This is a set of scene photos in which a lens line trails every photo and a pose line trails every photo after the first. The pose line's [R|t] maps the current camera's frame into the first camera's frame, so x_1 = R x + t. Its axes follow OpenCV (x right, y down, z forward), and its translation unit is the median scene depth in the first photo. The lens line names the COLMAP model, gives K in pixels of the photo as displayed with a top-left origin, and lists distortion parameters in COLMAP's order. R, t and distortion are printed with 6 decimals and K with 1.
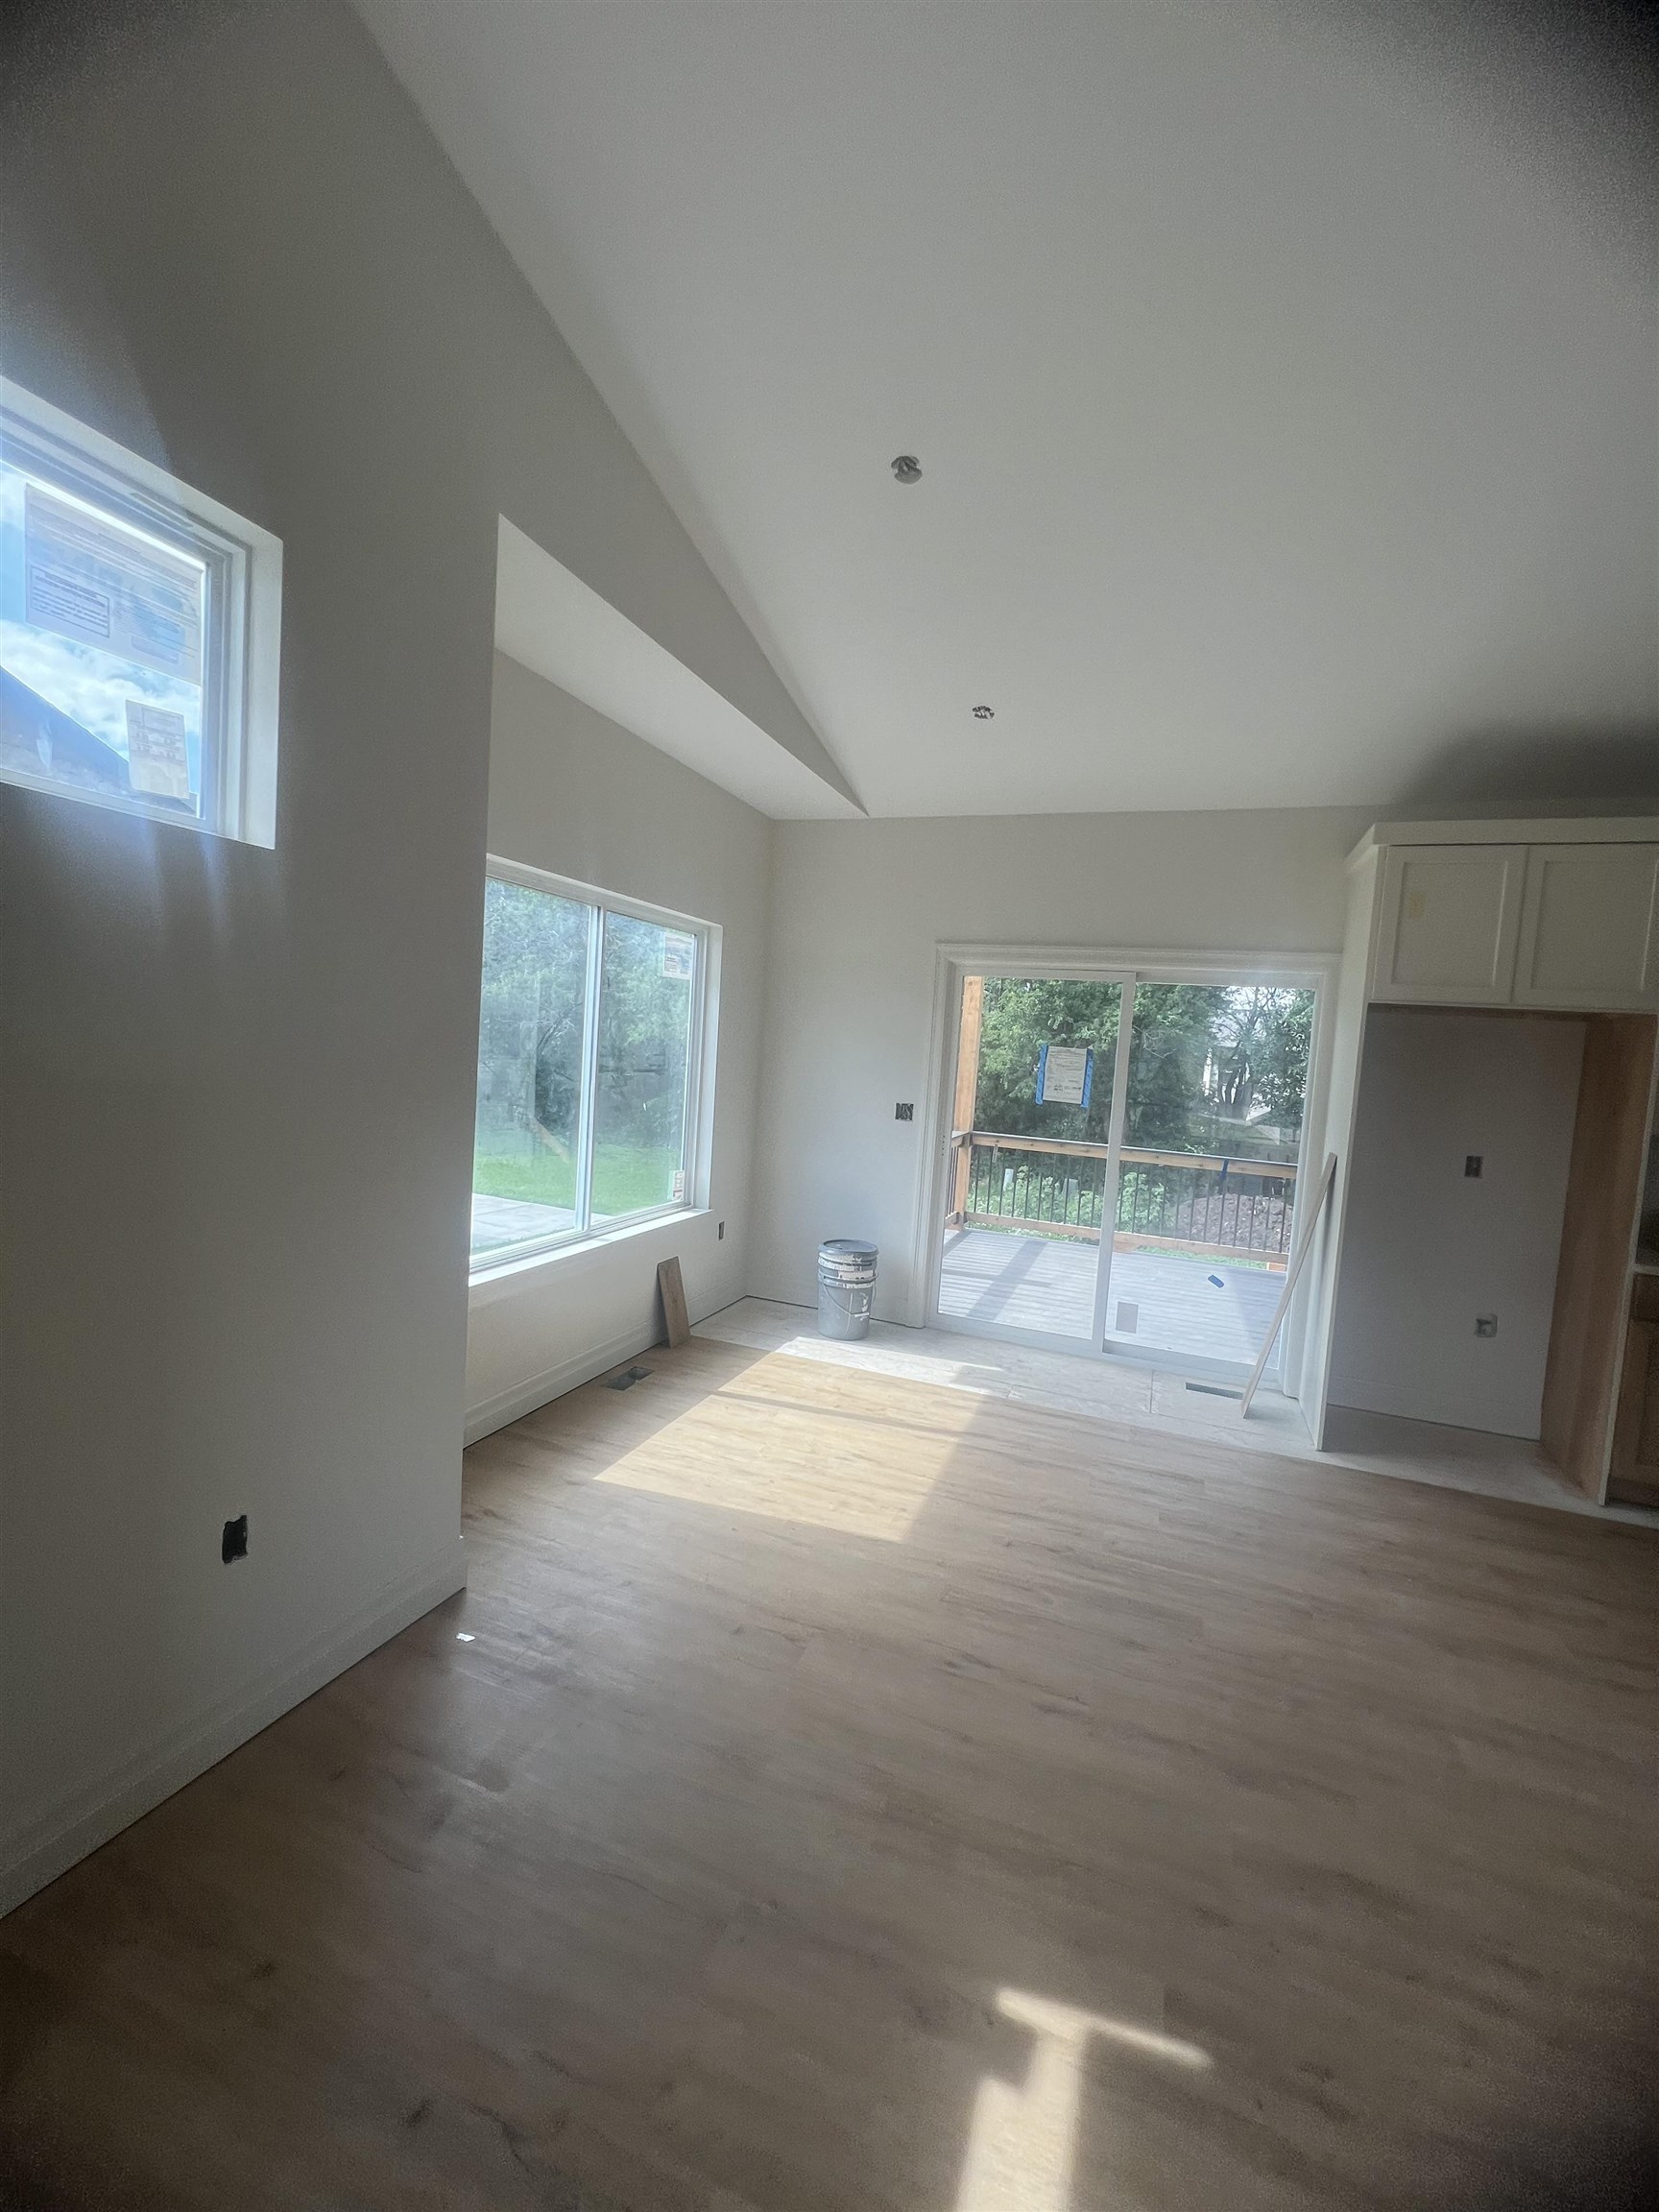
lens RADIAL K [[882.3, 0, 835.8], [0, 882.3, 1099.7], [0, 0, 1]] dist [-0.004127, 0.000985]
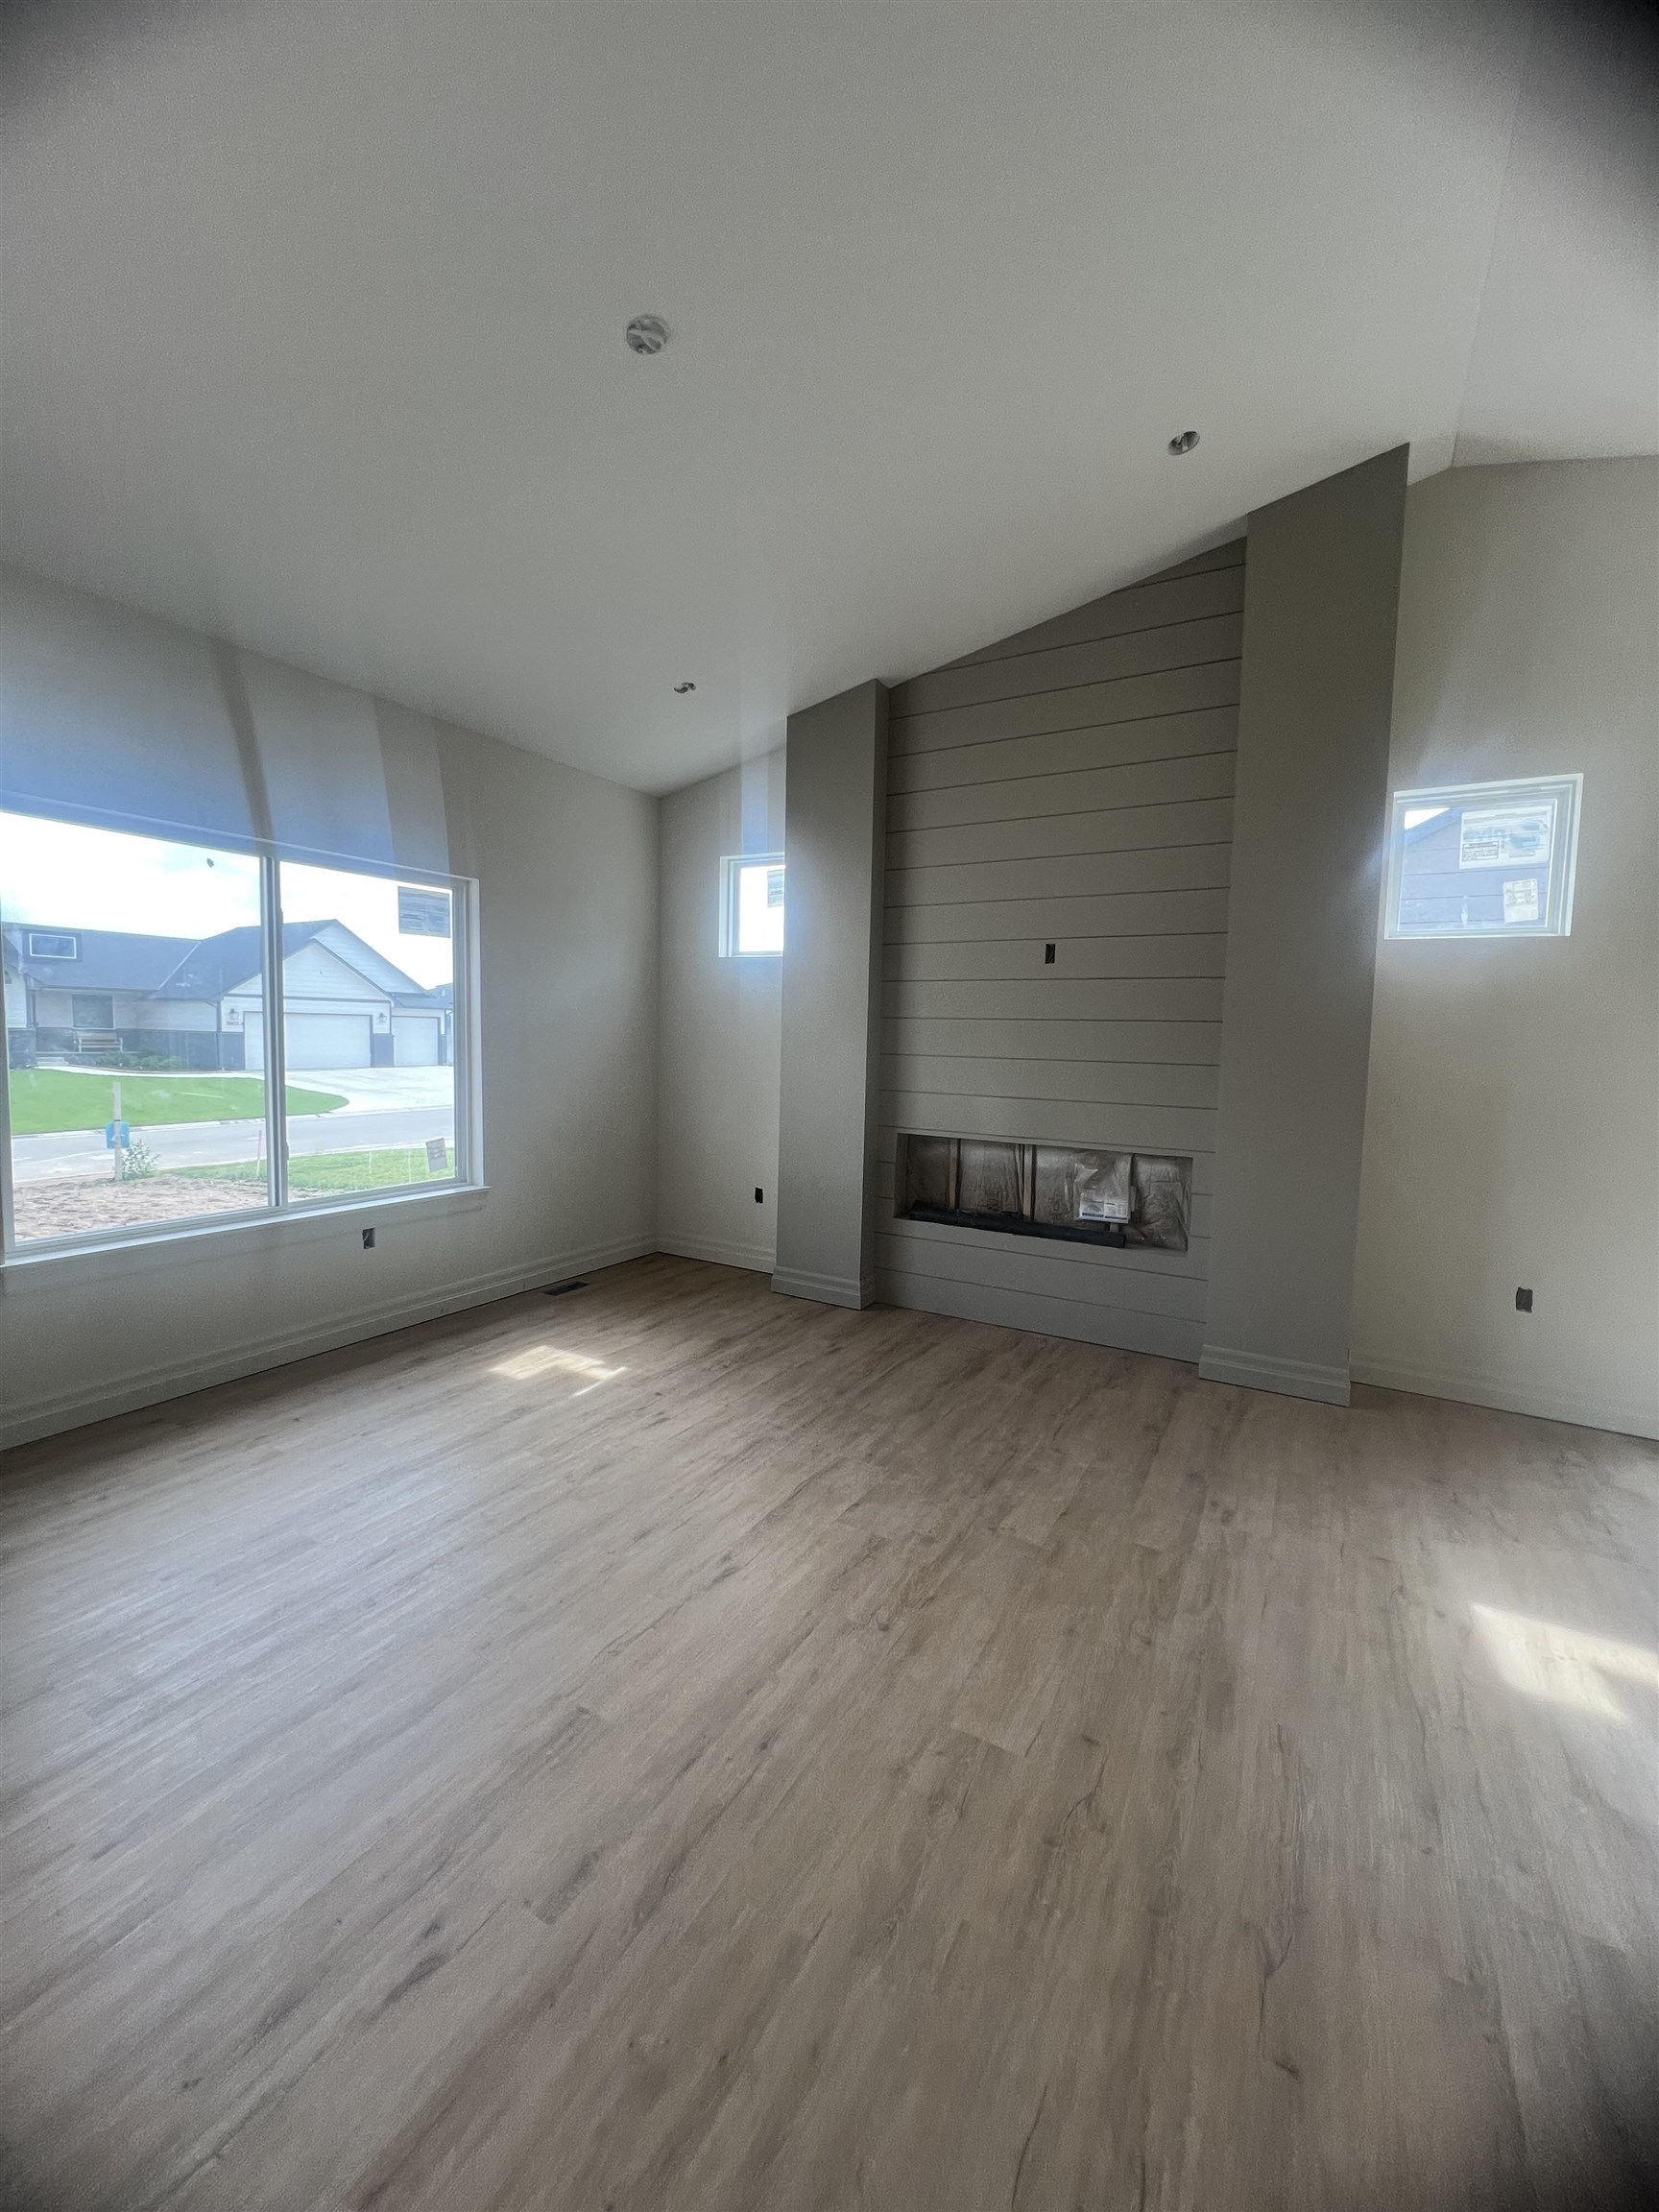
lens RADIAL K [[882.3, 0, 826.7], [0, 882.3, 1098.2], [0, 0, 1]] dist [-0.004127, 0.000985]
pose [[-0.162050, 0.002996, -0.986778, 0.618848], [-0.098435, 0.994959, 0.019186, 0.076510], [0.981861, 0.100243, -0.160939, -0.093720]]
